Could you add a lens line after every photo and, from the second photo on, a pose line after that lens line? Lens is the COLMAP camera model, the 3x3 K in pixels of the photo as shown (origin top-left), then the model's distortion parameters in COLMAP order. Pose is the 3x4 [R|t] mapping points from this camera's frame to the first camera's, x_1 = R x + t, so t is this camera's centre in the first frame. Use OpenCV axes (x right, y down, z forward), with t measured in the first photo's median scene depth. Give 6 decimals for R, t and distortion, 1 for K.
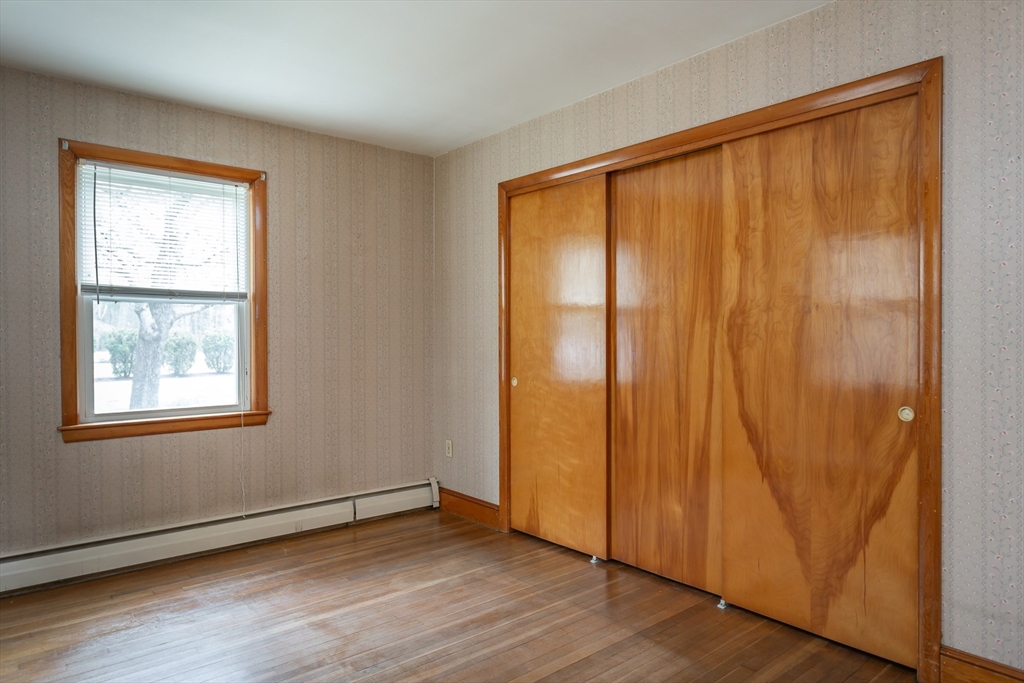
lens RADIAL K [[655.1, 0, 514.7], [0, 655.1, 334.5], [0, 0, 1]] dist [0.005216, 0.002933]
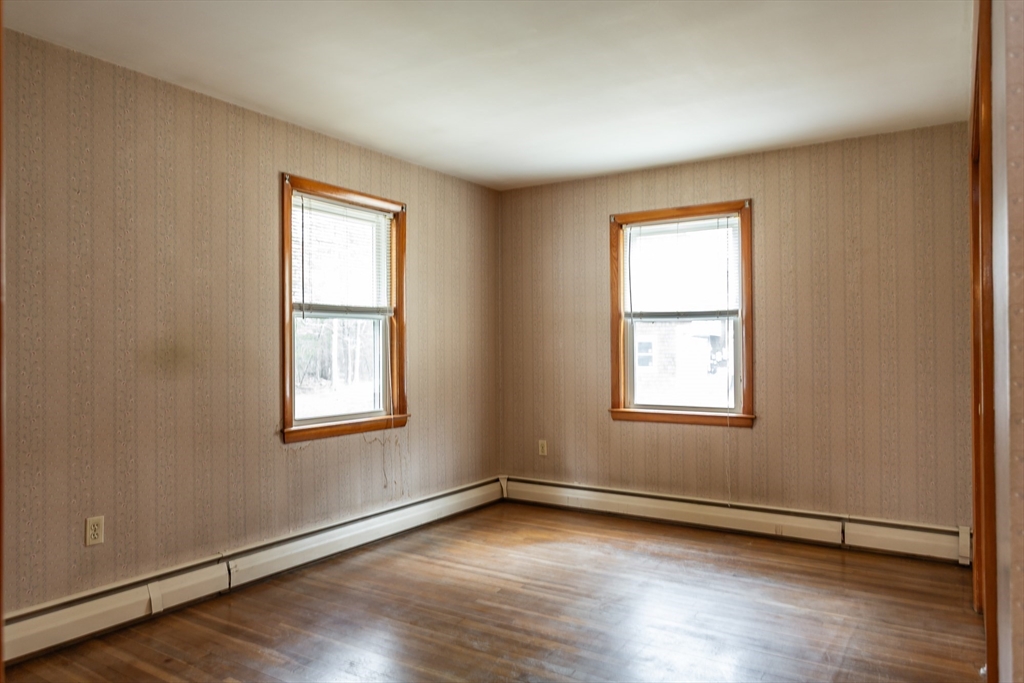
lens RADIAL K [[703.6, 0, 513.1], [0, 703.6, 342.6], [0, 0, 1]] dist [0.006356, 0.003582]
pose [[0.281263, -0.005982, -0.959612, 0.678976], [0.006742, 0.999968, -0.004257, -0.004209], [0.959607, -0.005273, 0.281294, 0.298919]]
